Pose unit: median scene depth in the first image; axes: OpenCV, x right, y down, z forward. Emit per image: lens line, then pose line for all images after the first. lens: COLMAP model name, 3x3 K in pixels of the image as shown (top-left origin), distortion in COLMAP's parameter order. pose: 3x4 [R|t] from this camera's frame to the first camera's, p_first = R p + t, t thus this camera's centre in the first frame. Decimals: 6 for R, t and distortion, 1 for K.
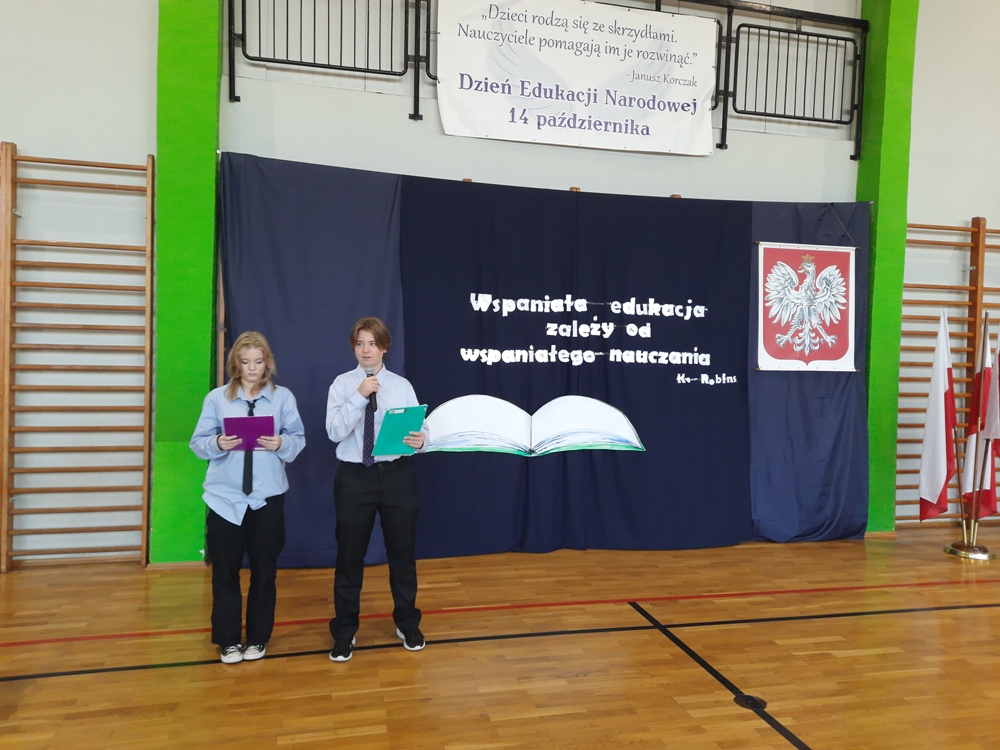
lens RADIAL K [[733.6, 0, 498.7], [0, 733.6, 364.0], [0, 0, 1]] dist [0.056220, -0.038640]
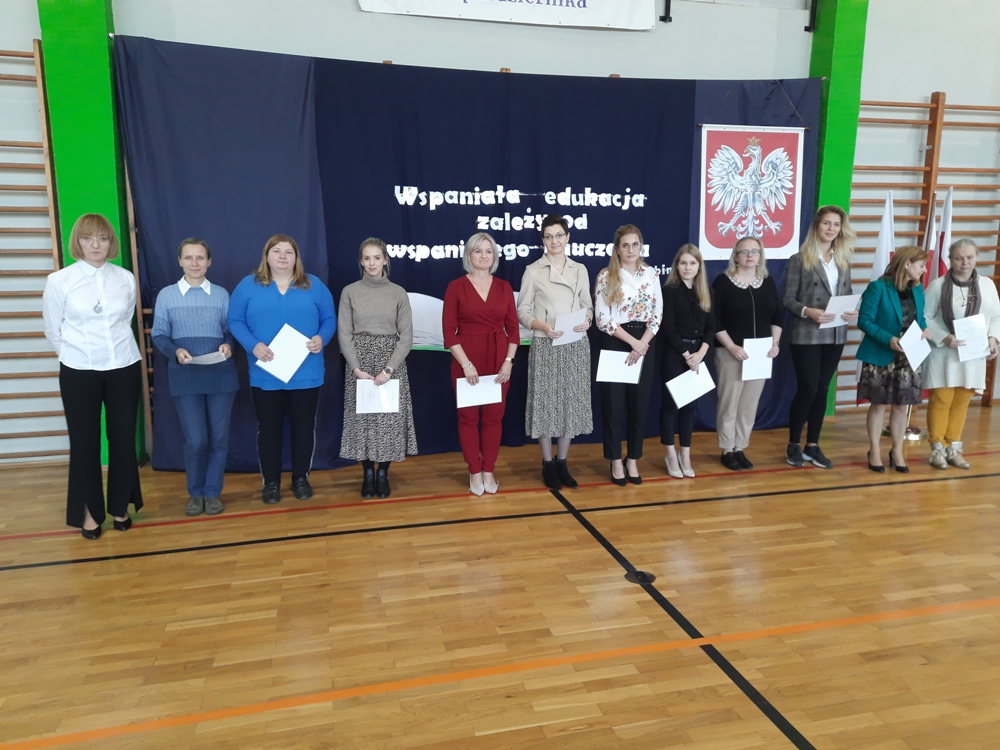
lens RADIAL K [[733.6, 0, 497.9], [0, 733.6, 369.5], [0, 0, 1]] dist [0.056220, -0.038640]
pose [[0.999651, -0.026323, 0.002347, 0.084013], [0.025770, 0.990615, 0.134227, 0.014478], [-0.005858, -0.134120, 0.990948, 0.013457]]
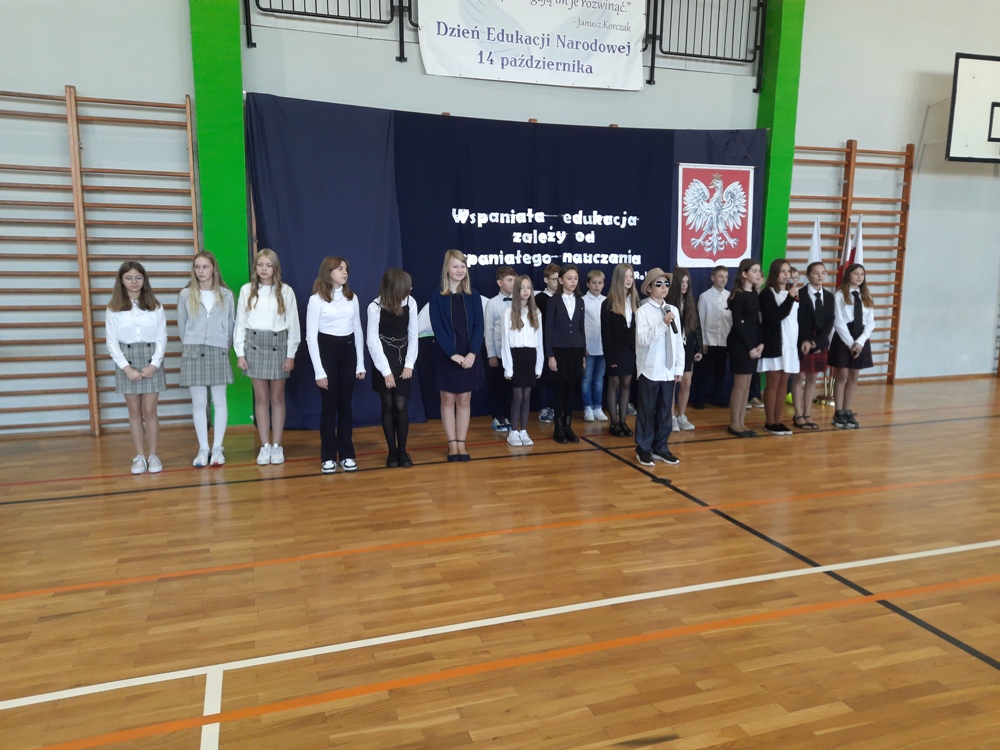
lens RADIAL K [[733.6, 0, 500.8], [0, 733.6, 362.6], [0, 0, 1]] dist [0.056220, -0.038640]
pose [[0.995831, -0.029823, 0.086200, -0.069232], [0.019012, 0.992147, 0.123623, 0.009139], [-0.089209, -0.121469, 0.988578, -0.262317]]
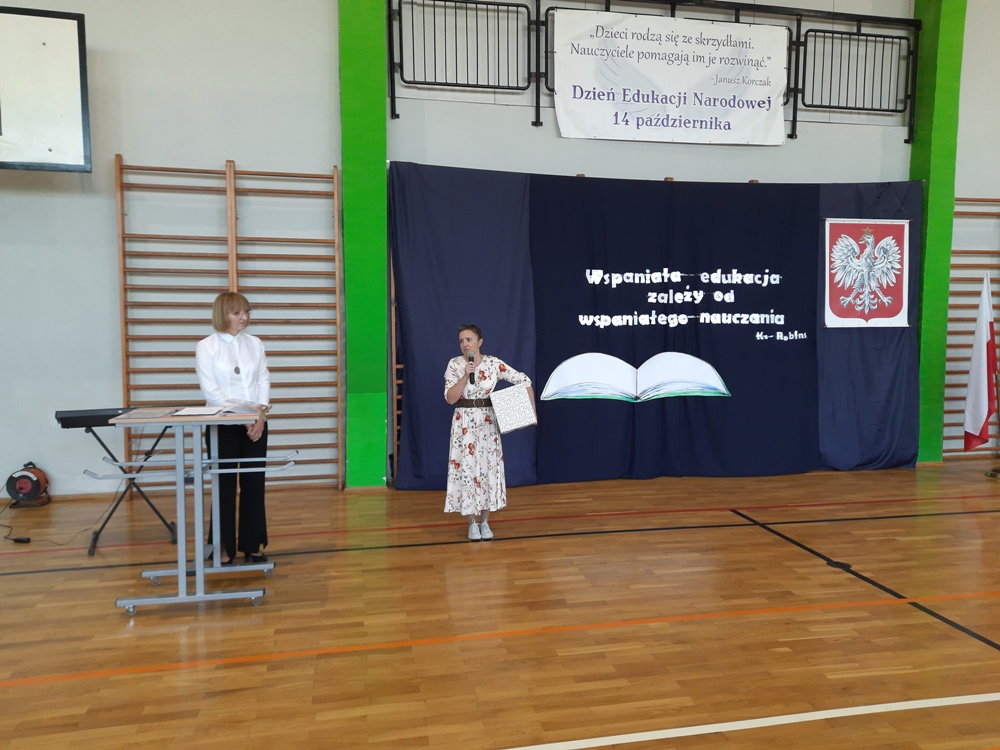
lens RADIAL K [[733.6, 0, 500.9], [0, 733.6, 364.6], [0, 0, 1]] dist [0.056220, -0.038640]
pose [[0.999026, -0.020008, -0.039341, -0.130191], [0.021674, 0.998865, 0.042402, 0.006400], [0.038448, -0.043214, 0.998326, -0.221334]]
